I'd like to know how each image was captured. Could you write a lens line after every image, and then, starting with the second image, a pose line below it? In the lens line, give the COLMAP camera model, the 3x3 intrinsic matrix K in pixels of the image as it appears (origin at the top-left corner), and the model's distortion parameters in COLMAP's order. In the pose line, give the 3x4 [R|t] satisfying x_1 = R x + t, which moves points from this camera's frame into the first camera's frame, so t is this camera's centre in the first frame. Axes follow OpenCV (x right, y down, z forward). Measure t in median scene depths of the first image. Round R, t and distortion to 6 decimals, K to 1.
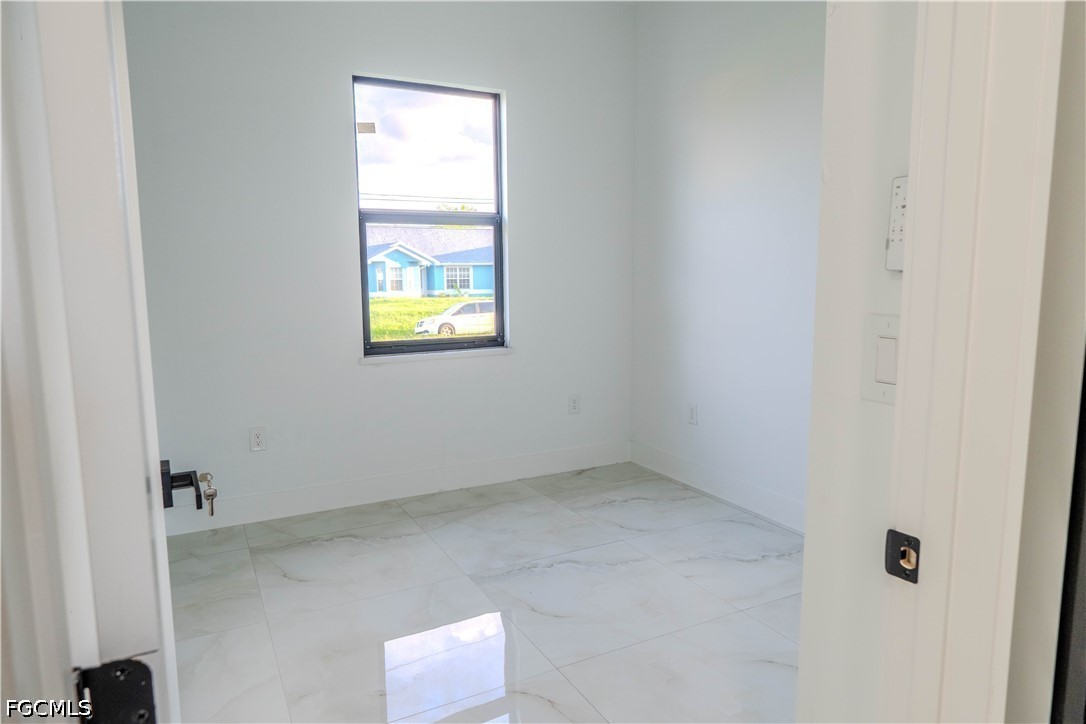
lens RADIAL K [[681.4, 0, 543.0], [0, 681.4, 362.0], [0, 0, 1]] dist [0.004502, -0.003218]
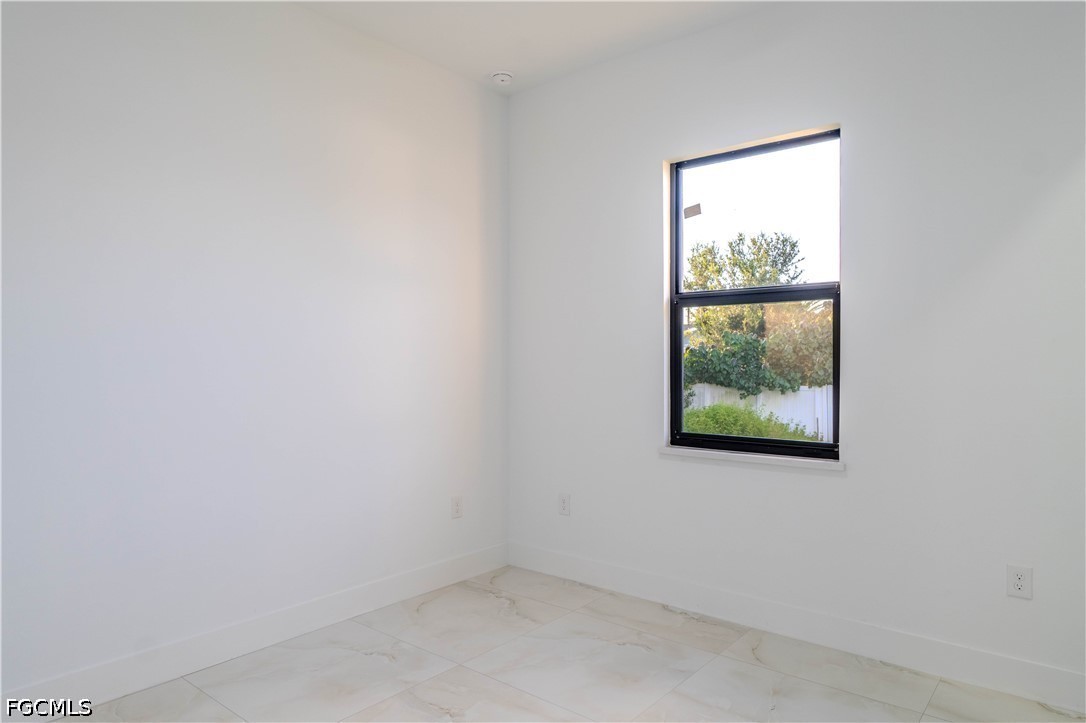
lens RADIAL K [[681.4, 0, 543.0], [0, 681.4, 361.5], [0, 0, 1]] dist [0.004502, -0.003218]
pose [[0.335429, 0.008328, -0.942029, 0.578446], [-0.121640, 0.991973, -0.034543, -0.069875], [0.934179, 0.126176, 0.333749, 0.496054]]
